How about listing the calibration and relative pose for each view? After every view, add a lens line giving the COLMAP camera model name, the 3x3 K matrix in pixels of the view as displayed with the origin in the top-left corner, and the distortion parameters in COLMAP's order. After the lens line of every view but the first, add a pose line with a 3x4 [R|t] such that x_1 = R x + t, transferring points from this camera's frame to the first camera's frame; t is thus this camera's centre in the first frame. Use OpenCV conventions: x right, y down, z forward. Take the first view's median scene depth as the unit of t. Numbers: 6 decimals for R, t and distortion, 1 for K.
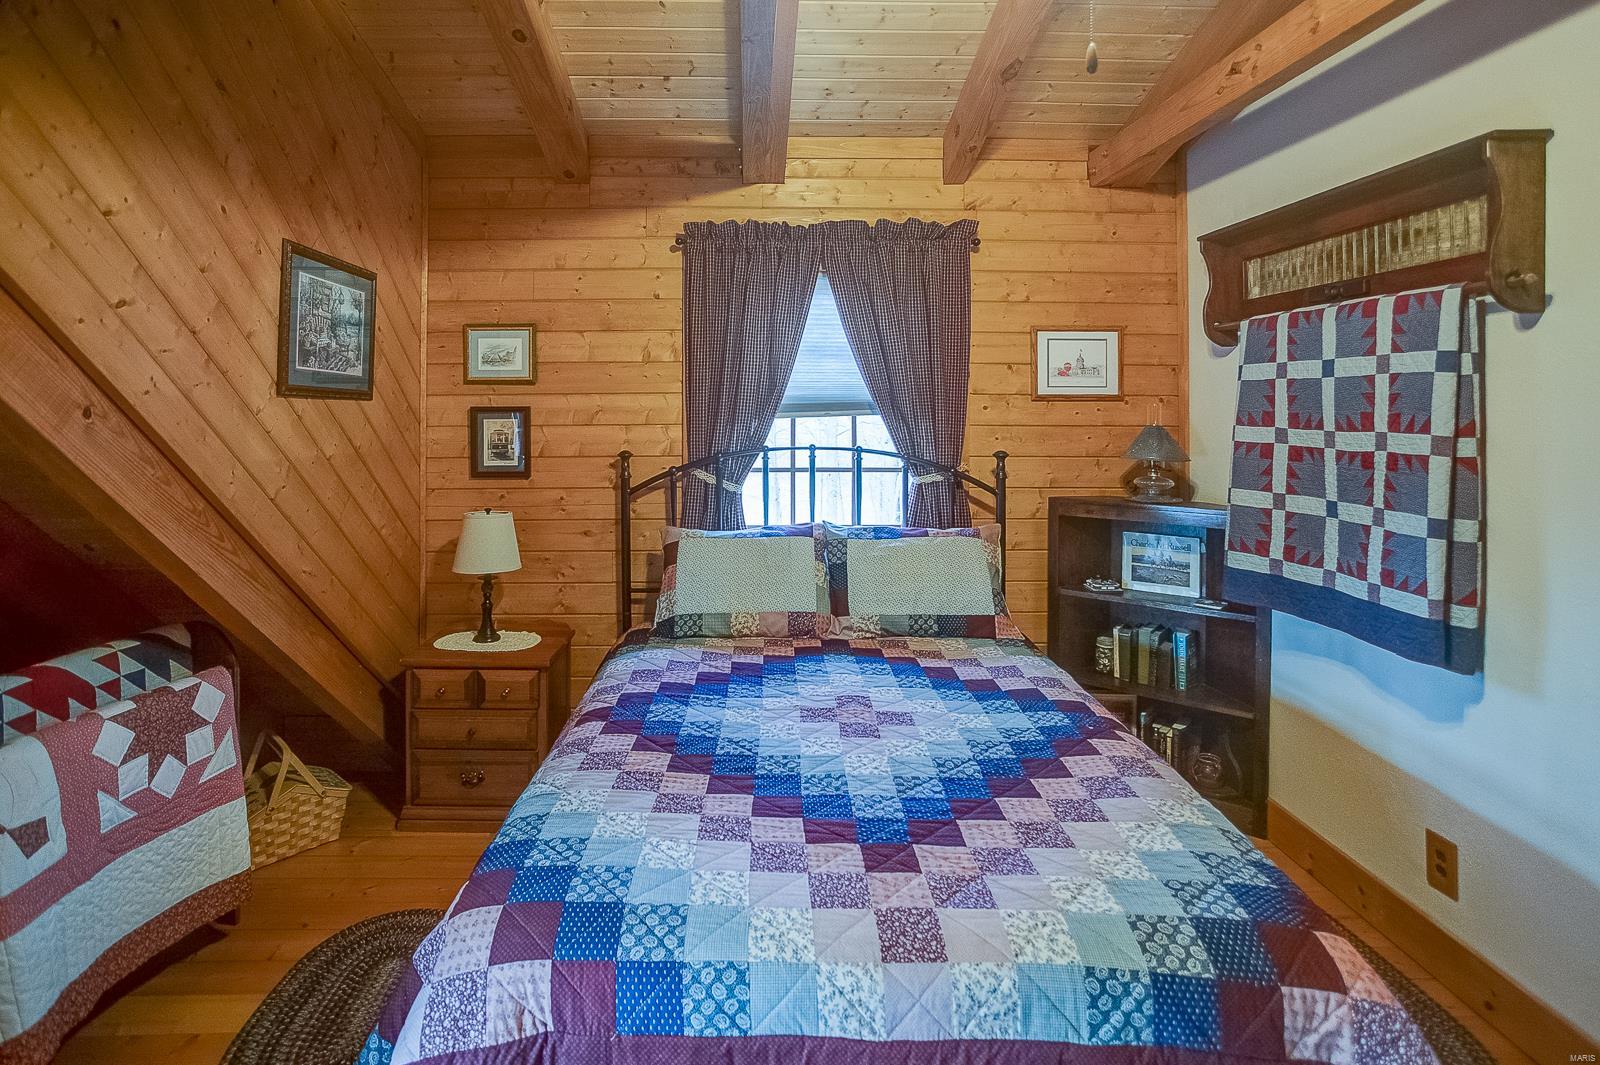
lens RADIAL K [[792.1, 0, 801.3], [0, 792.1, 501.2], [0, 0, 1]] dist [-0.046972, 0.028820]
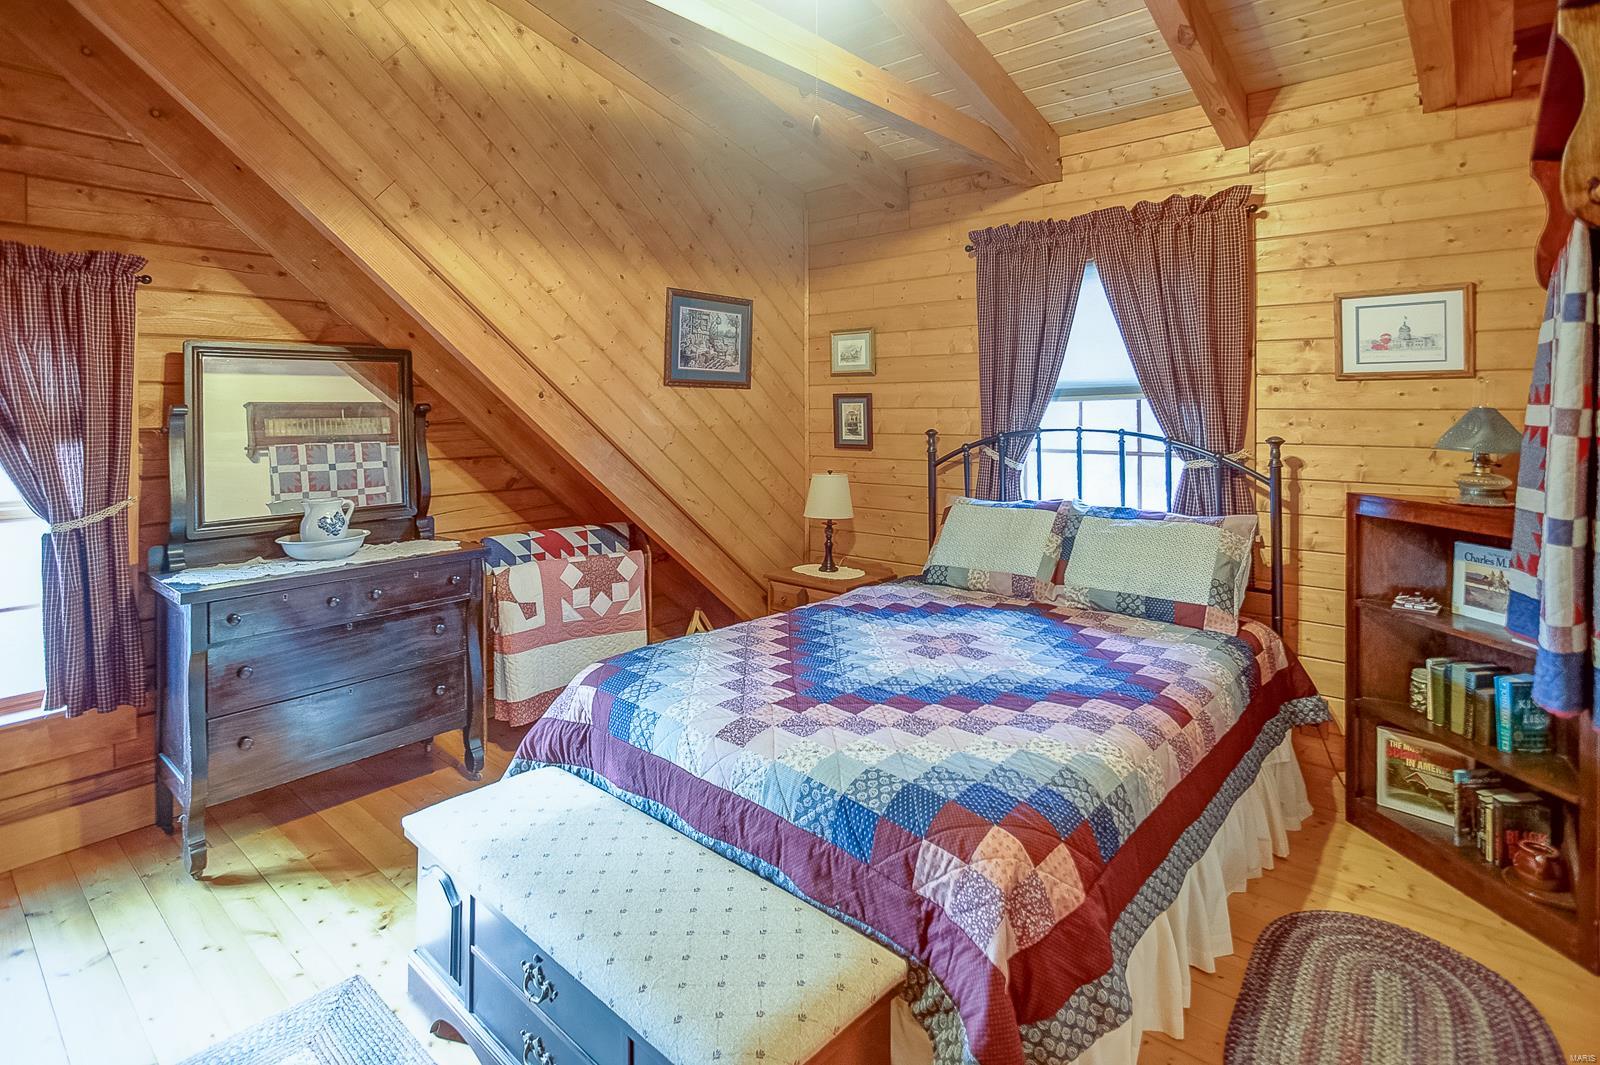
lens RADIAL K [[772.5, 0, 800.5], [0, 772.5, 523.9], [0, 0, 1]] dist [-0.039718, 0.023349]
pose [[0.757499, 0.096154, -0.645717, 0.428657], [-0.071050, 0.995361, 0.064871, 0.018517], [0.648959, -0.003261, 0.760816, -0.023684]]
